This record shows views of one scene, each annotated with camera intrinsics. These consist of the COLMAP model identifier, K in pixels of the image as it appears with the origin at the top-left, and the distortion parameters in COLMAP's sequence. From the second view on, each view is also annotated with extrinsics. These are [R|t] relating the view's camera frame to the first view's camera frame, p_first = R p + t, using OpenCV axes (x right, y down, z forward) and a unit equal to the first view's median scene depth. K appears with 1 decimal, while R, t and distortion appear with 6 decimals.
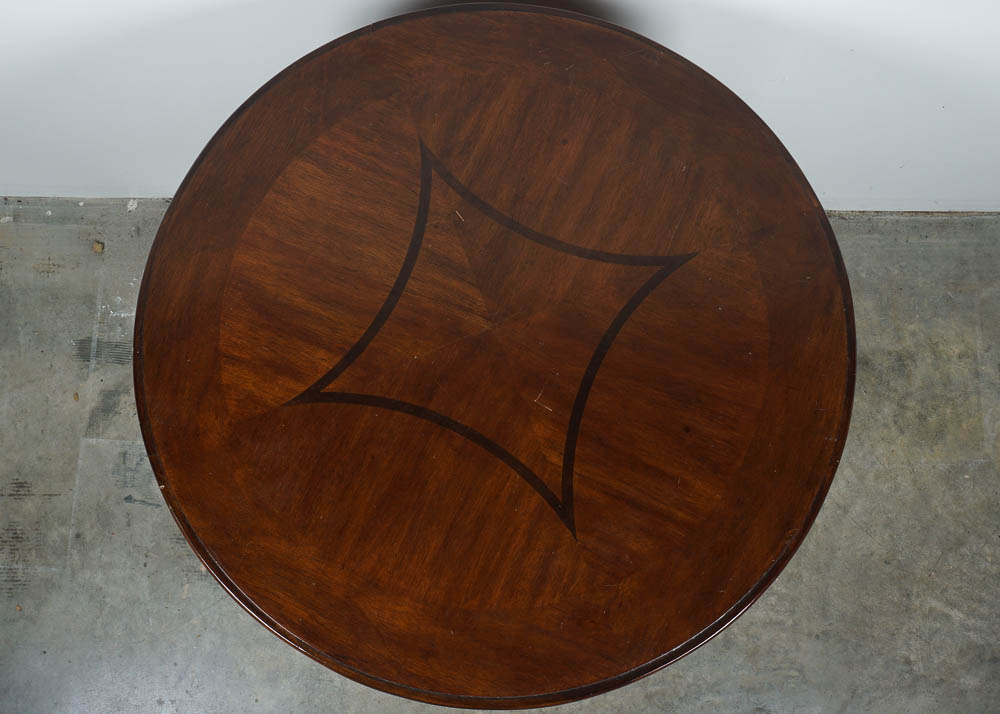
lens RADIAL K [[727.0, 0, 504.1], [0, 727.0, 358.6], [0, 0, 1]] dist [-0.005644, -0.000326]
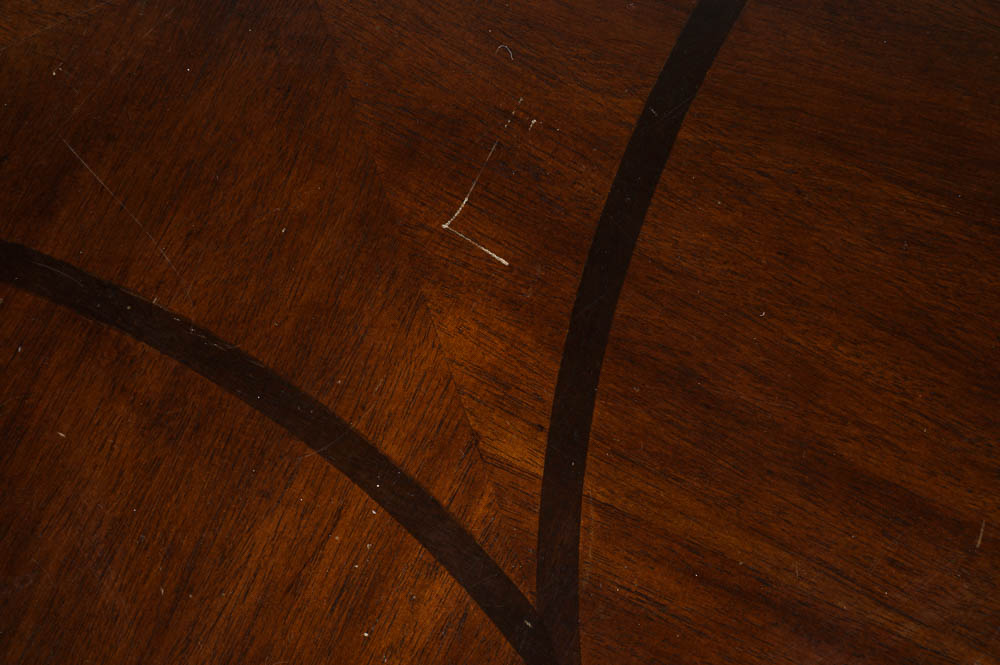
lens RADIAL K [[1293.5, 0, 497.7], [0, 1293.5, 332.2], [0, 0, 1]] dist [0.015716, 0.000000]
pose [[0.997469, 0.022966, 0.067294, 0.030912], [-0.025023, 0.999240, 0.029891, 0.081901], [-0.066557, -0.031499, 0.997285, 0.529647]]
